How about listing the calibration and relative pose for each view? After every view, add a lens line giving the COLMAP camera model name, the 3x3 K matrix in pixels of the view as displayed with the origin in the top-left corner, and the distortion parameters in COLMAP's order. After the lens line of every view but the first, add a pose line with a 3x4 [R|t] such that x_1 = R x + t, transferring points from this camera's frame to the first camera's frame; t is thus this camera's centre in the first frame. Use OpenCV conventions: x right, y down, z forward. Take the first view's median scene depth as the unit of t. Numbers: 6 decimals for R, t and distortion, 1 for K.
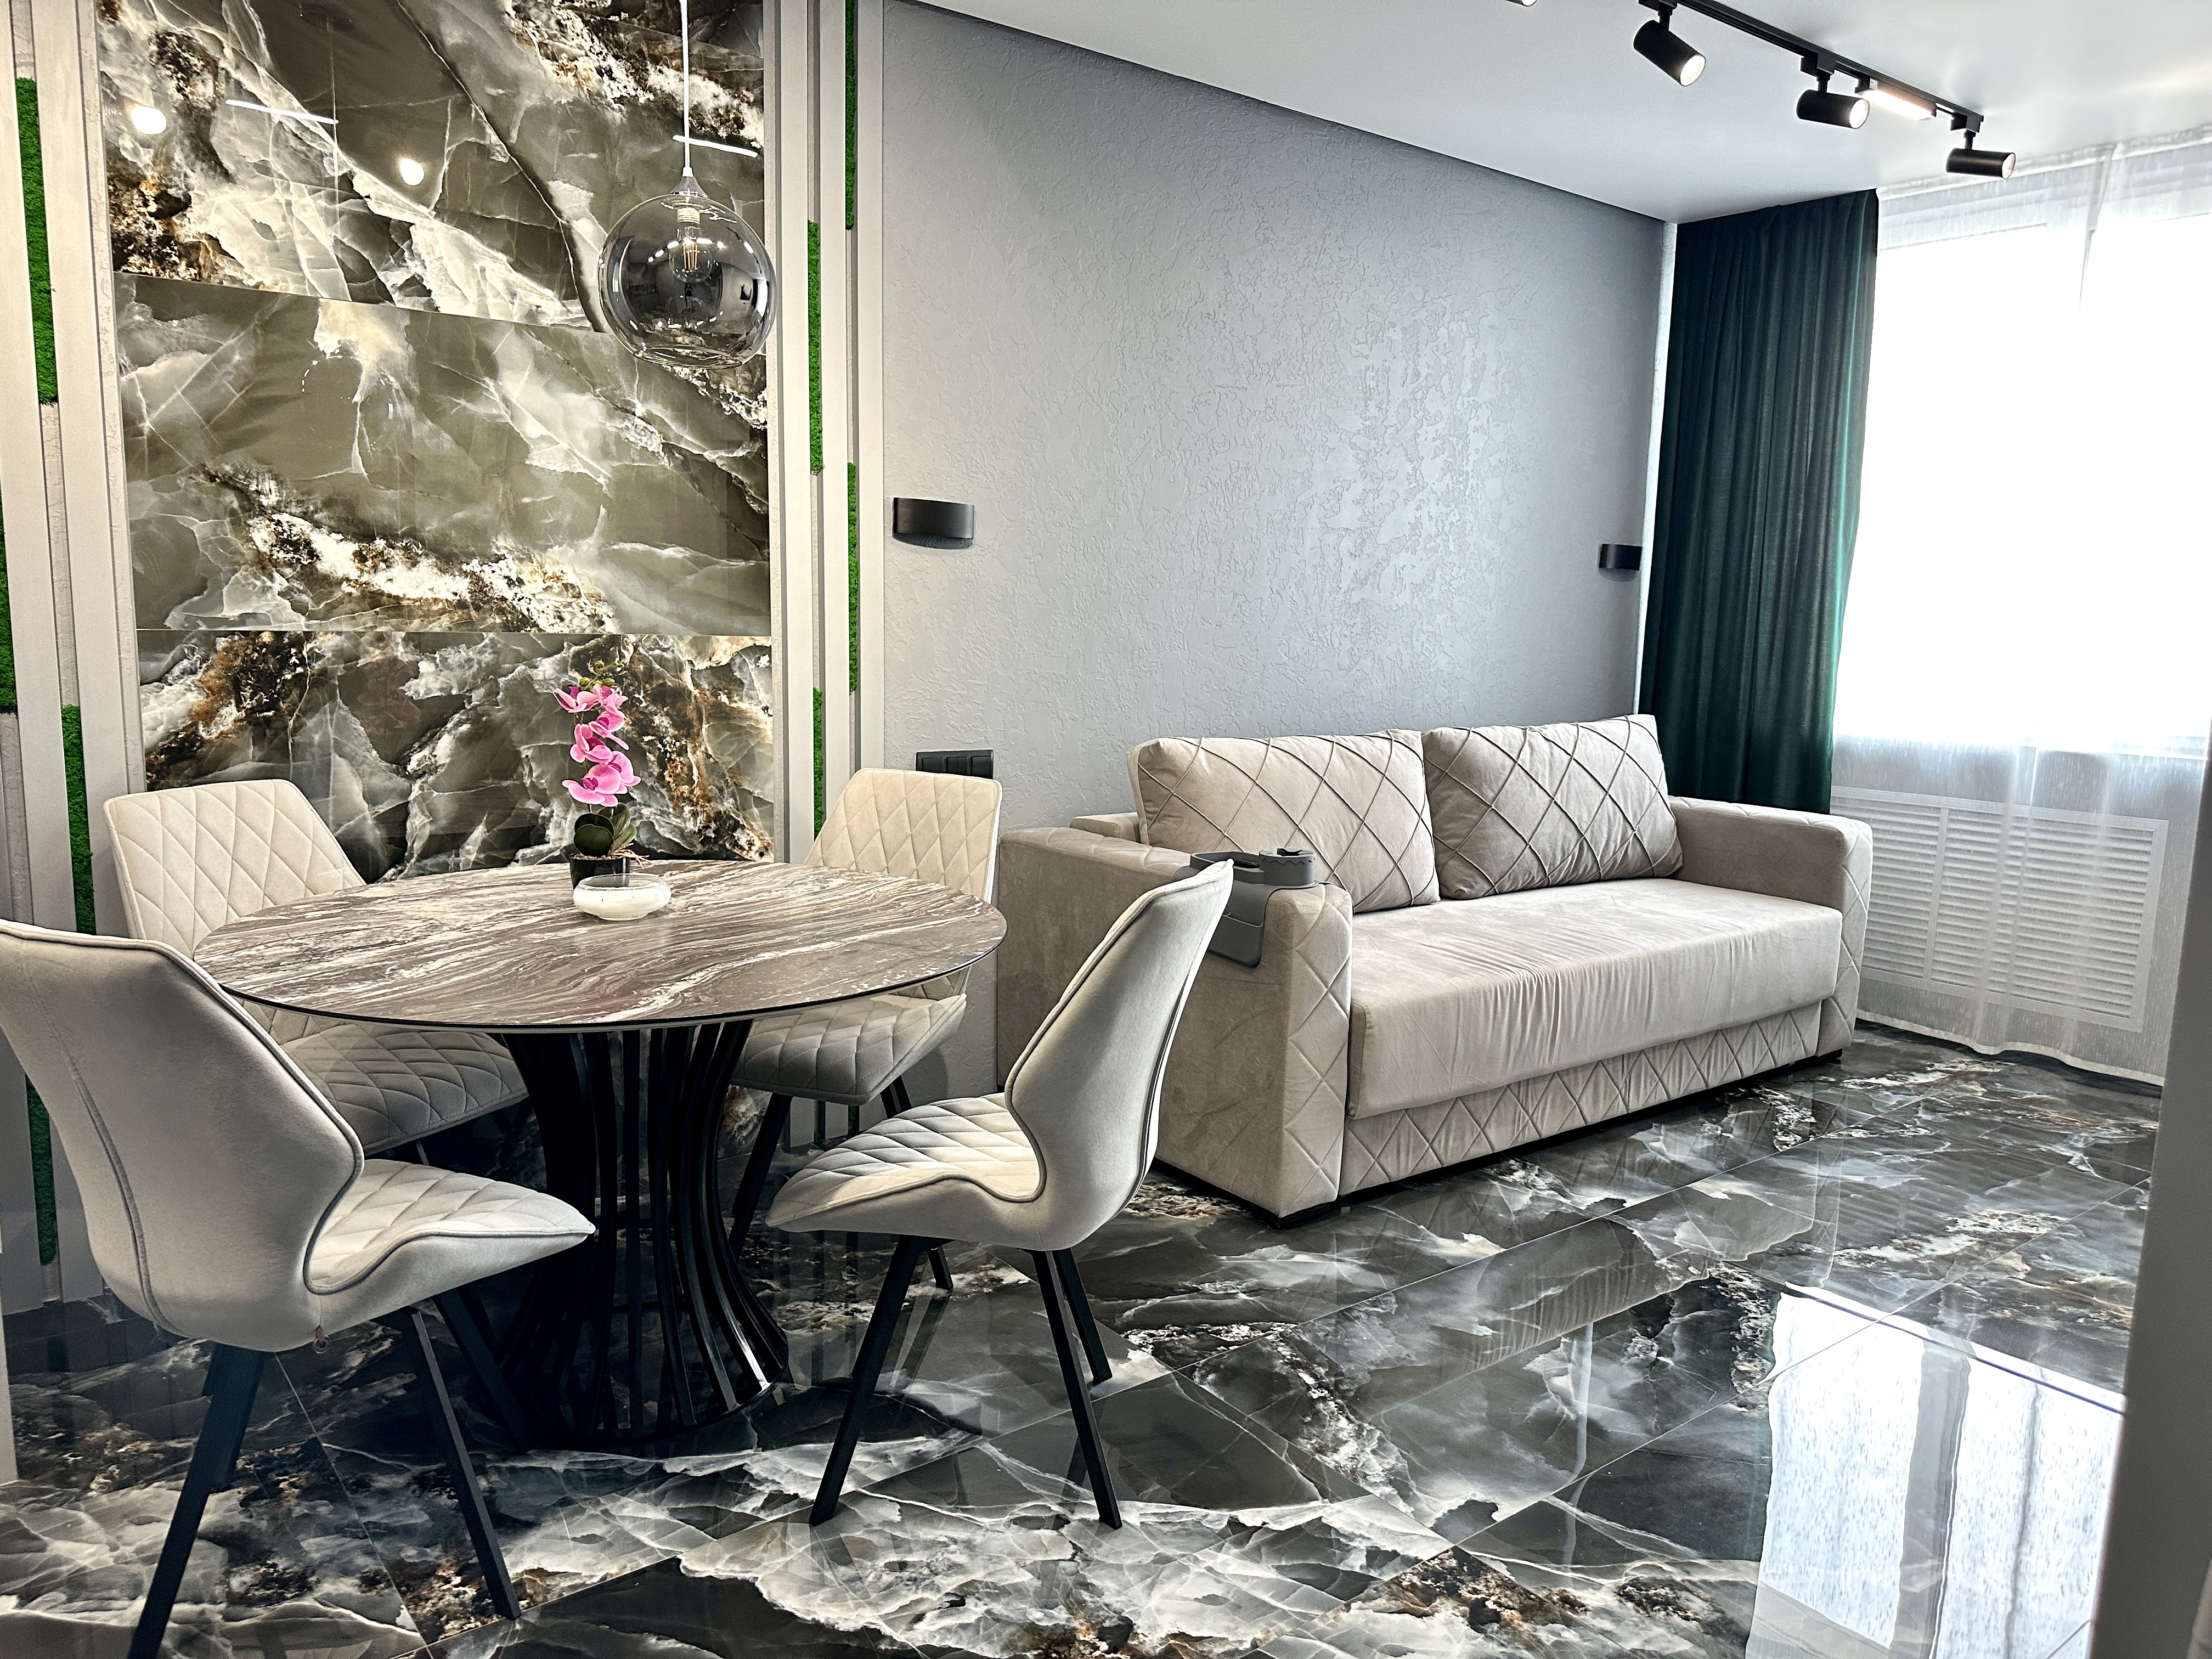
lens RADIAL K [[1565.4, 0, 1130.4], [0, 1565.4, 833.4], [0, 0, 1]] dist [0.059670, -0.068631]
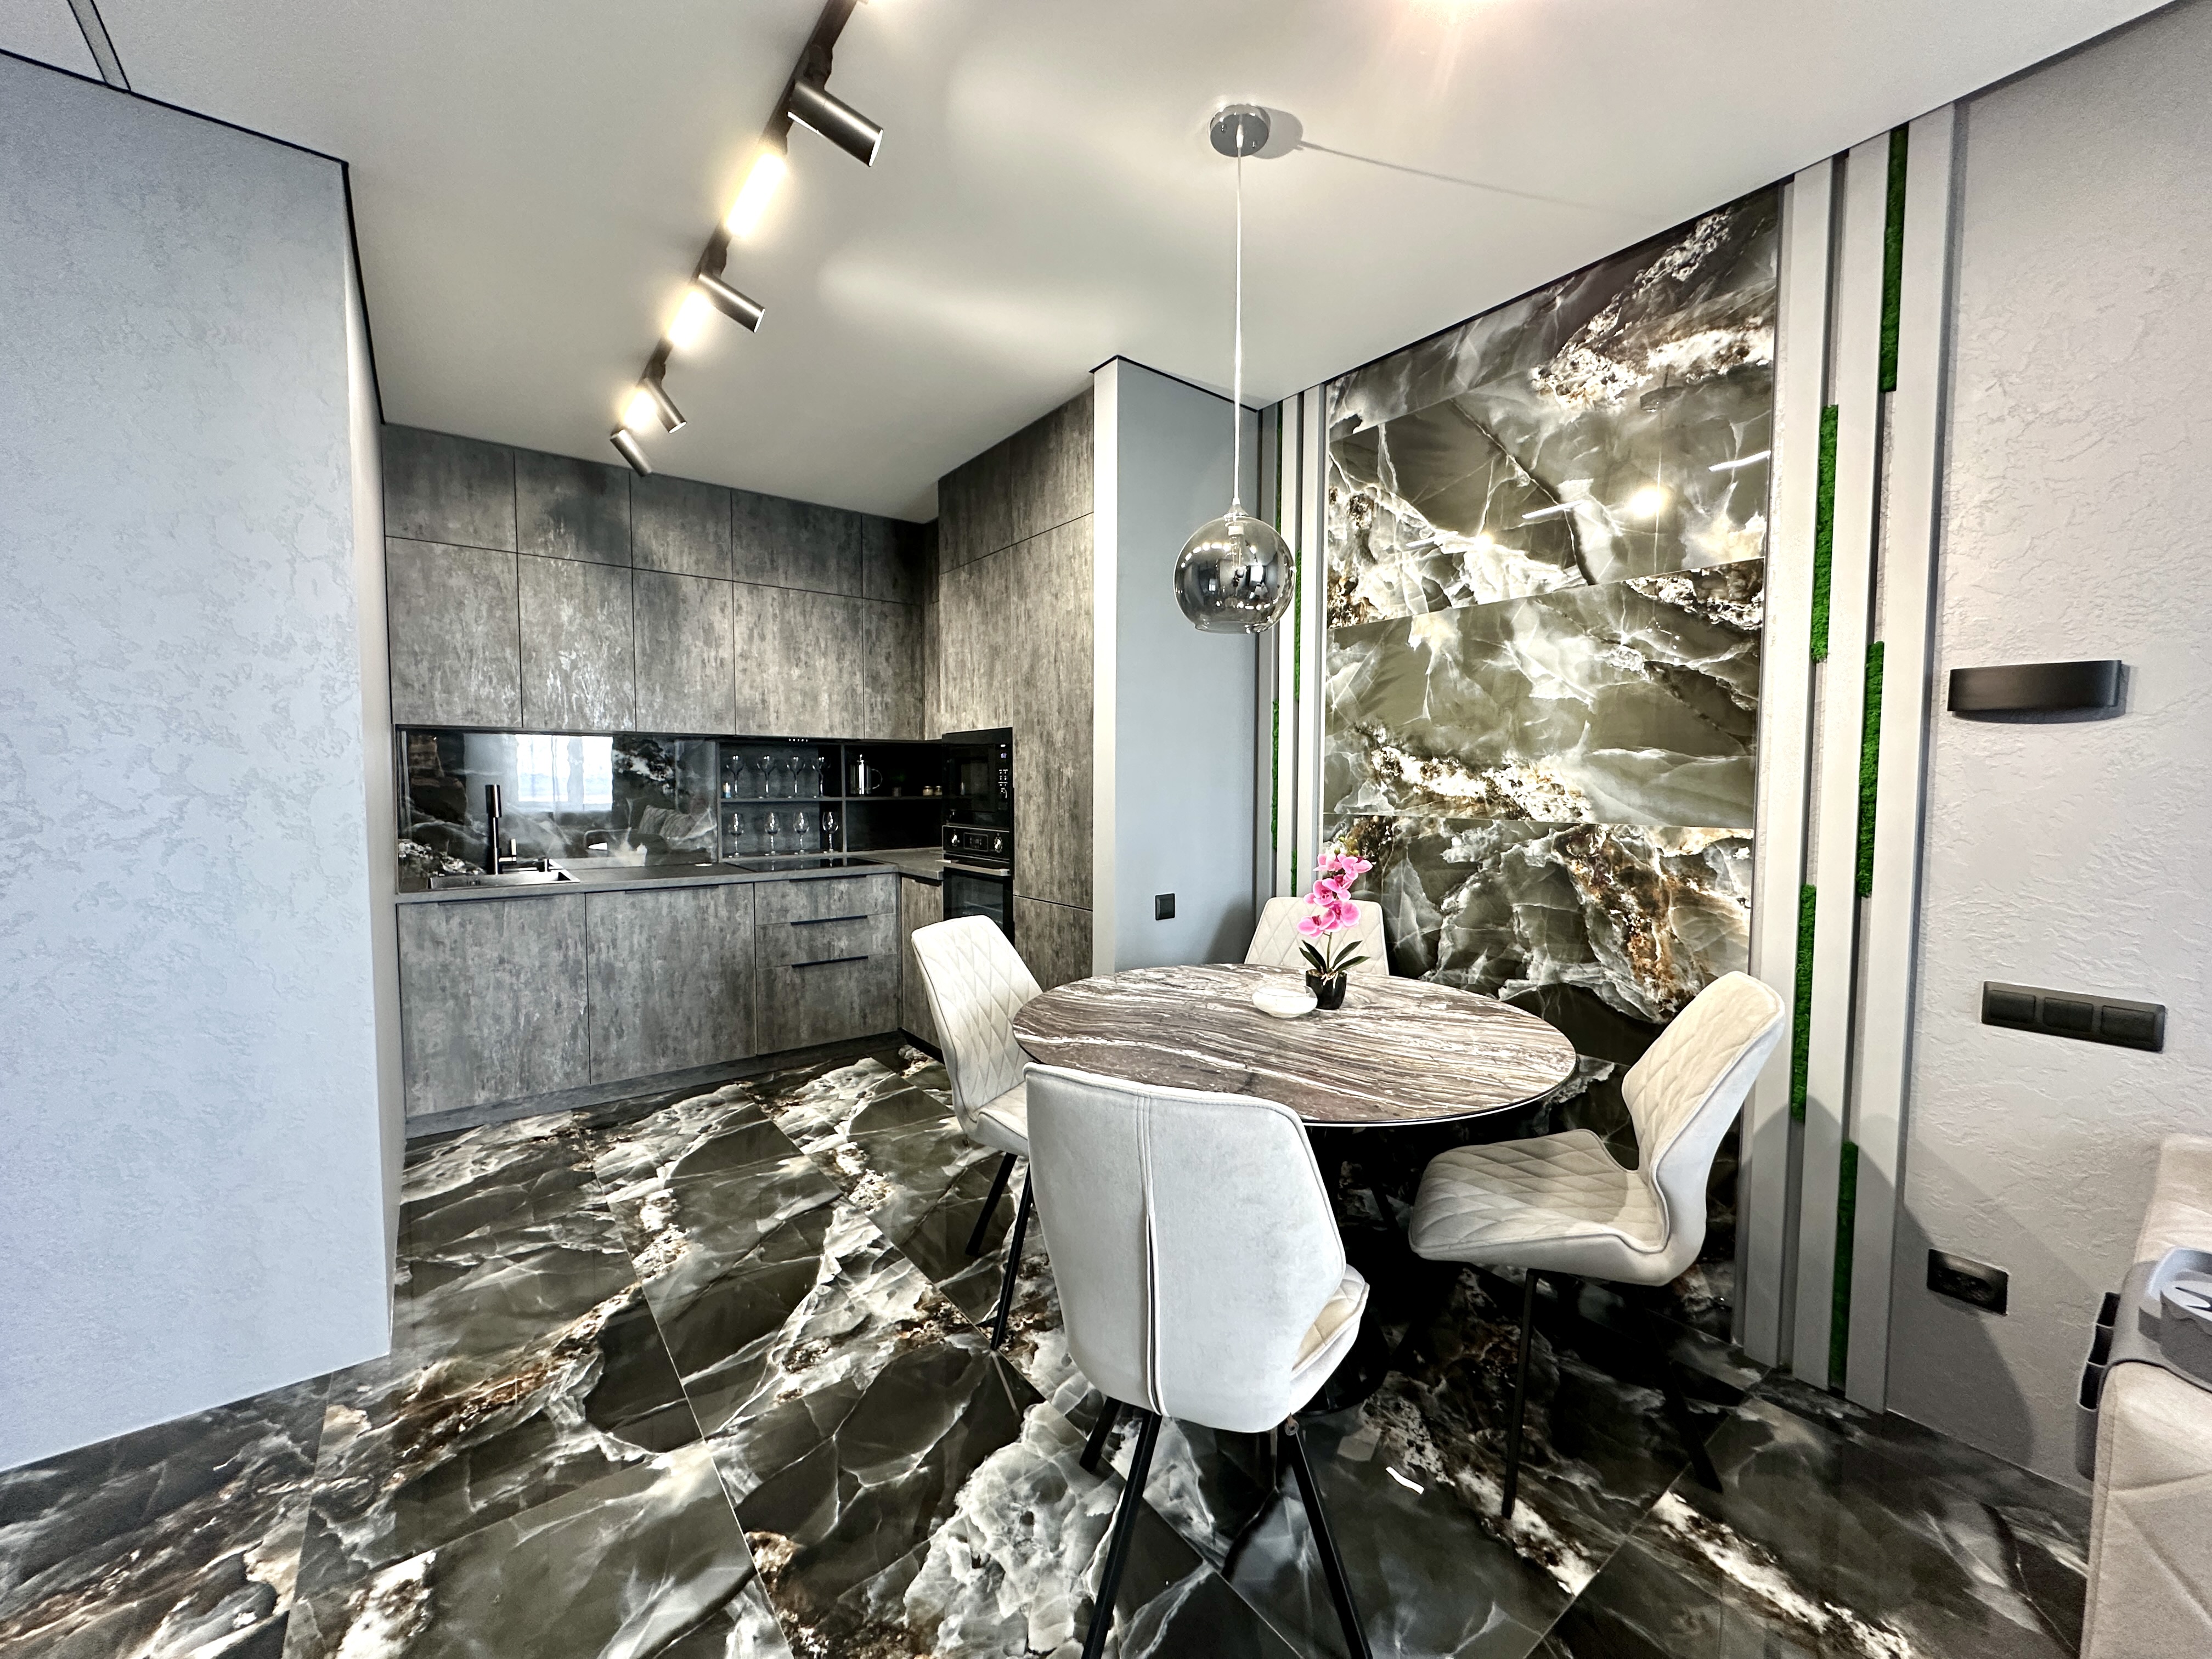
lens RADIAL K [[886.8, 0, 1098.5], [0, 886.8, 822.1], [0, 0, 1]] dist [-0.009377, 0.003204]
pose [[-0.028106, 0.024424, -0.999307, 0.384672], [-0.144277, 0.989134, 0.028234, -0.095771], [0.989138, 0.144971, -0.024277, 0.667031]]
